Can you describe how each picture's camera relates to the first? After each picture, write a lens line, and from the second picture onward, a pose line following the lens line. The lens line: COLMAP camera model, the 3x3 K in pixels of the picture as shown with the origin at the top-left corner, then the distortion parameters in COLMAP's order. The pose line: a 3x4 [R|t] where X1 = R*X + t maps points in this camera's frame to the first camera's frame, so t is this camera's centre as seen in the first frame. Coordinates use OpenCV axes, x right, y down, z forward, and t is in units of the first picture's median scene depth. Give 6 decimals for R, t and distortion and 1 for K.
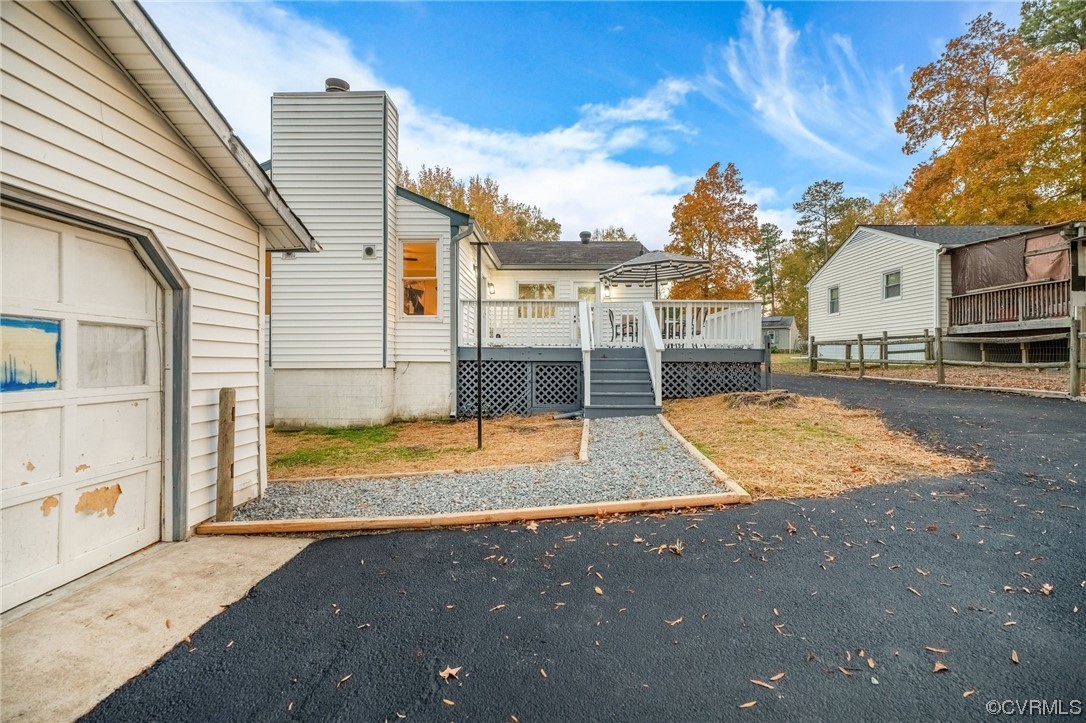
lens RADIAL K [[484.2, 0, 542.9], [0, 484.2, 359.0], [0, 0, 1]] dist [-0.002521, 0.000103]
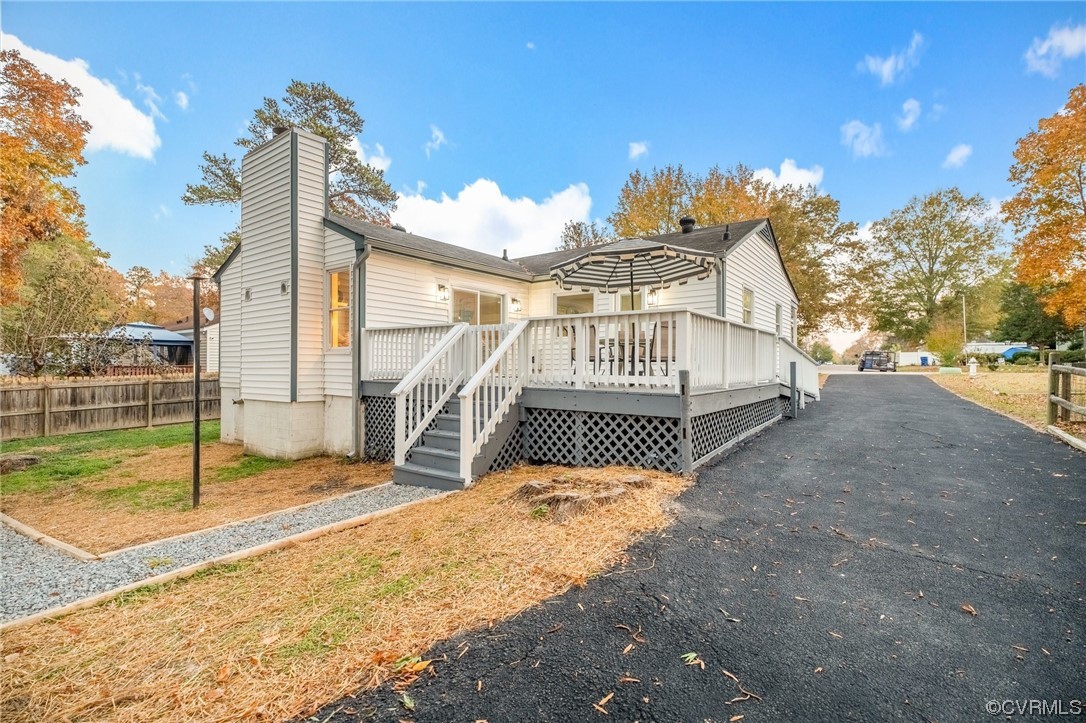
lens RADIAL K [[484.2, 0, 543.9], [0, 484.2, 364.8], [0, 0, 1]] dist [-0.002521, 0.000103]
pose [[0.815689, -0.000728, -0.578490, 0.637287], [0.001287, 0.999999, 0.000556, -0.055039], [0.578489, -0.001198, 0.815689, 0.449272]]
